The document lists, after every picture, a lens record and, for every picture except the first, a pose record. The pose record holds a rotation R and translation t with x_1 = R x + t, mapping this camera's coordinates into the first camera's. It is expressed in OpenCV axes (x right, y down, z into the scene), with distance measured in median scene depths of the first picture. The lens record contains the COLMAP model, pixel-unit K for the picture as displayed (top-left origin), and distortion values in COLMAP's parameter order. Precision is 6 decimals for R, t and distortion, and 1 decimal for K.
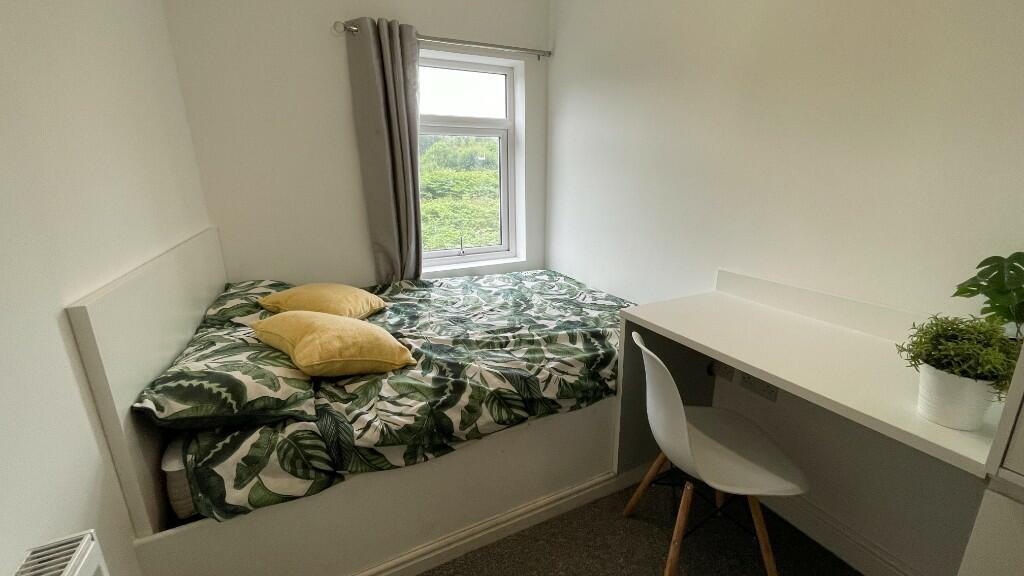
lens RADIAL K [[413.1, 0, 515.3], [0, 413.1, 283.9], [0, 0, 1]] dist [-0.005183, 0.002456]
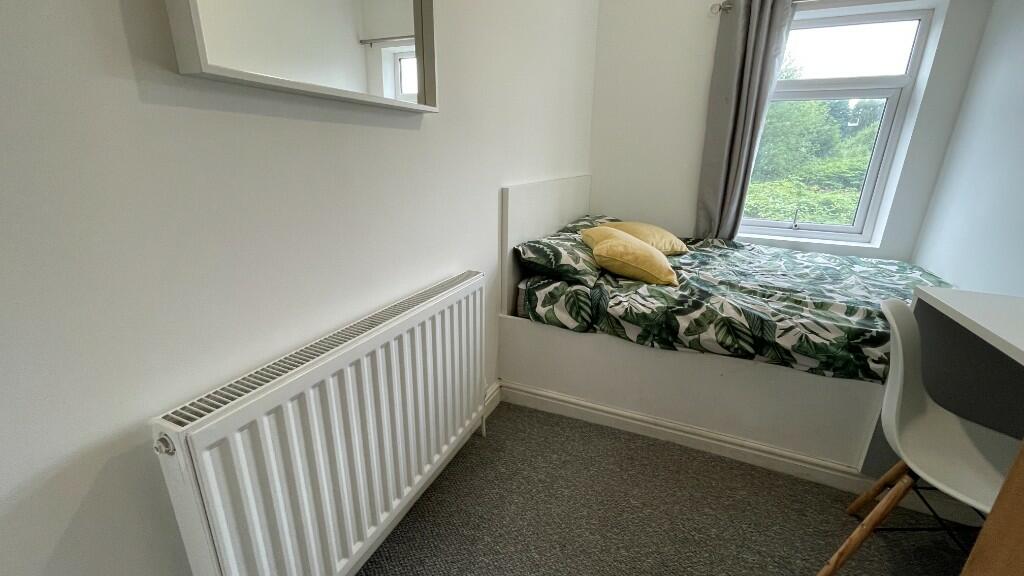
lens RADIAL K [[413.1, 0, 513.6], [0, 413.1, 286.8], [0, 0, 1]] dist [-0.005183, 0.002456]
pose [[0.635928, 0.256225, -0.727973, 0.381025], [-0.226560, 0.963696, 0.141279, 0.145309], [0.737744, 0.075086, 0.670892, -0.208903]]
